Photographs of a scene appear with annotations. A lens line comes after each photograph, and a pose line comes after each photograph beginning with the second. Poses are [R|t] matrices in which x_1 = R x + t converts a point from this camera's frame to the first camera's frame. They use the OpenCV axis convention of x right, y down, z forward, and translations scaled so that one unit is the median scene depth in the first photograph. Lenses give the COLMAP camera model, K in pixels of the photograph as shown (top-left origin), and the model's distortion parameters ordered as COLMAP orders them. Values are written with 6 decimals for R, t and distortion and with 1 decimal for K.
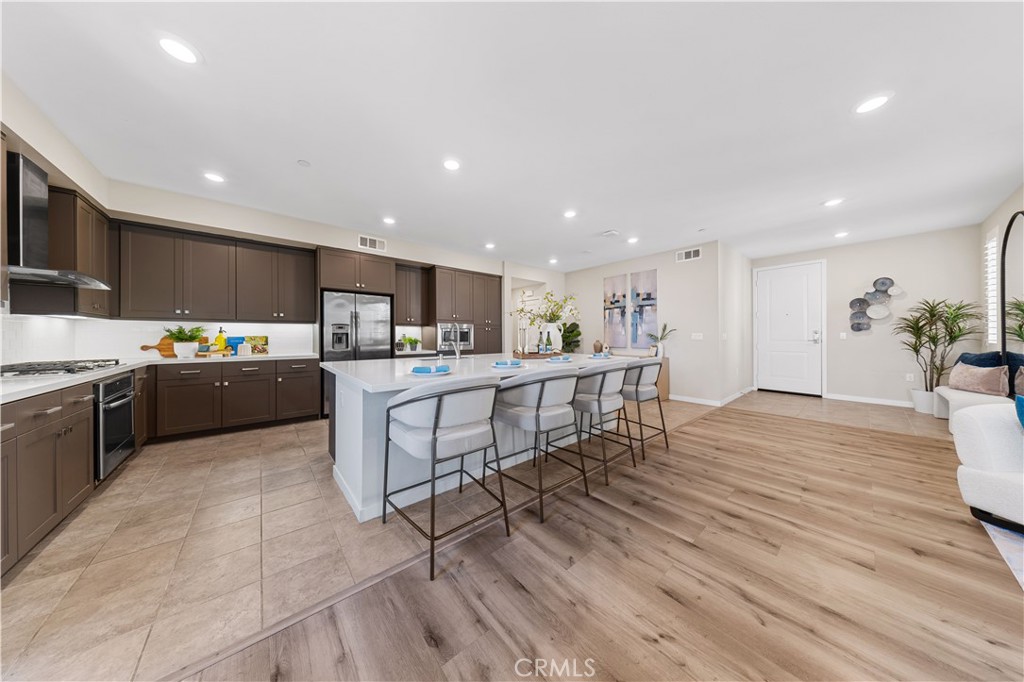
lens RADIAL K [[297.7, 0, 511.0], [0, 297.7, 337.0], [0, 0, 1]] dist [-0.001279, -0.000127]
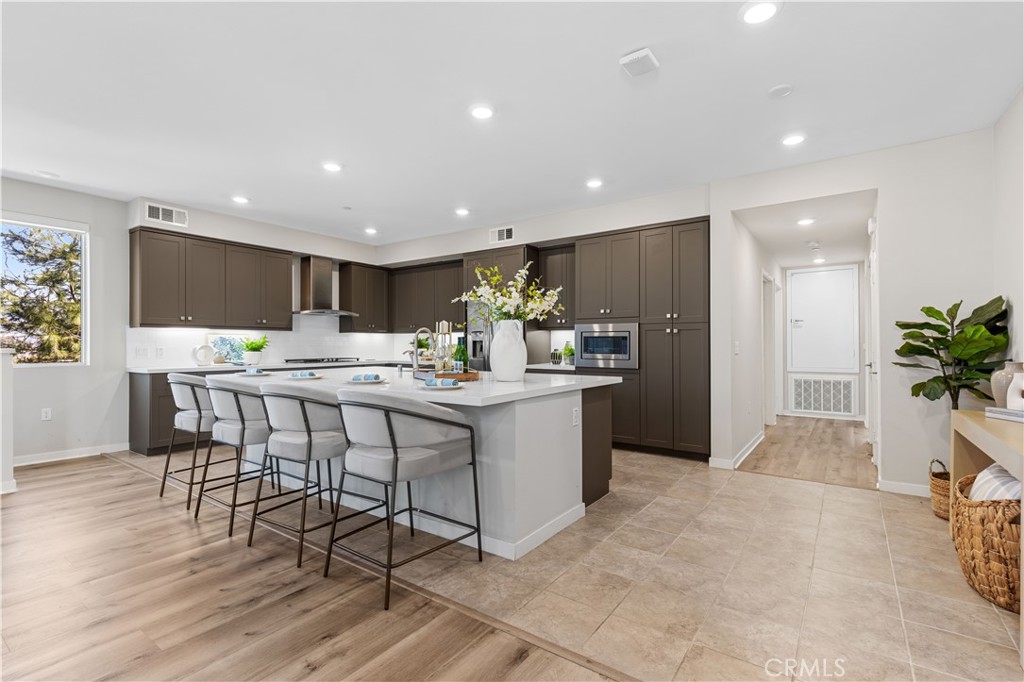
lens RADIAL K [[472.4, 0, 512.0], [0, 472.4, 341.0], [0, 0, 1]] dist [0.005711, -0.000911]
pose [[0.254427, -0.004587, -0.967081, 0.996284], [-0.002452, 0.999982, -0.005388, -0.004615], [0.967089, 0.003742, 0.254411, 0.810761]]
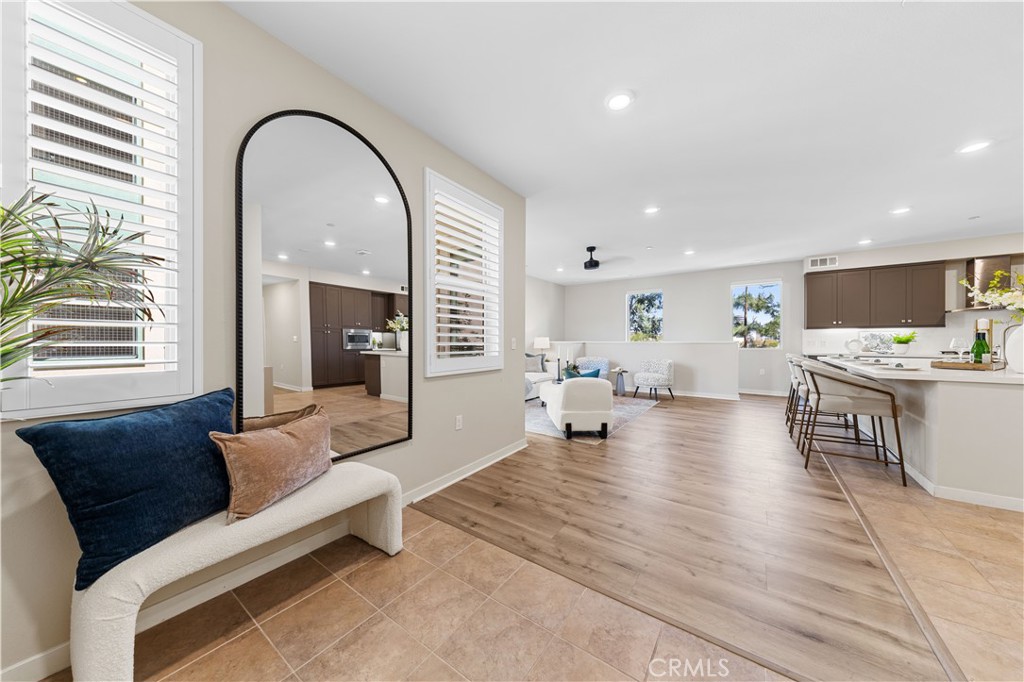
lens RADIAL K [[336.0, 0, 512.0], [0, 336.0, 341.0], [0, 0, 1]] dist [0.018519, -0.005748]
pose [[-0.967605, 0.007059, -0.252370, 1.307949], [0.005180, 0.999954, 0.008113, -0.010577], [0.252415, 0.006543, -0.967597, 1.414725]]
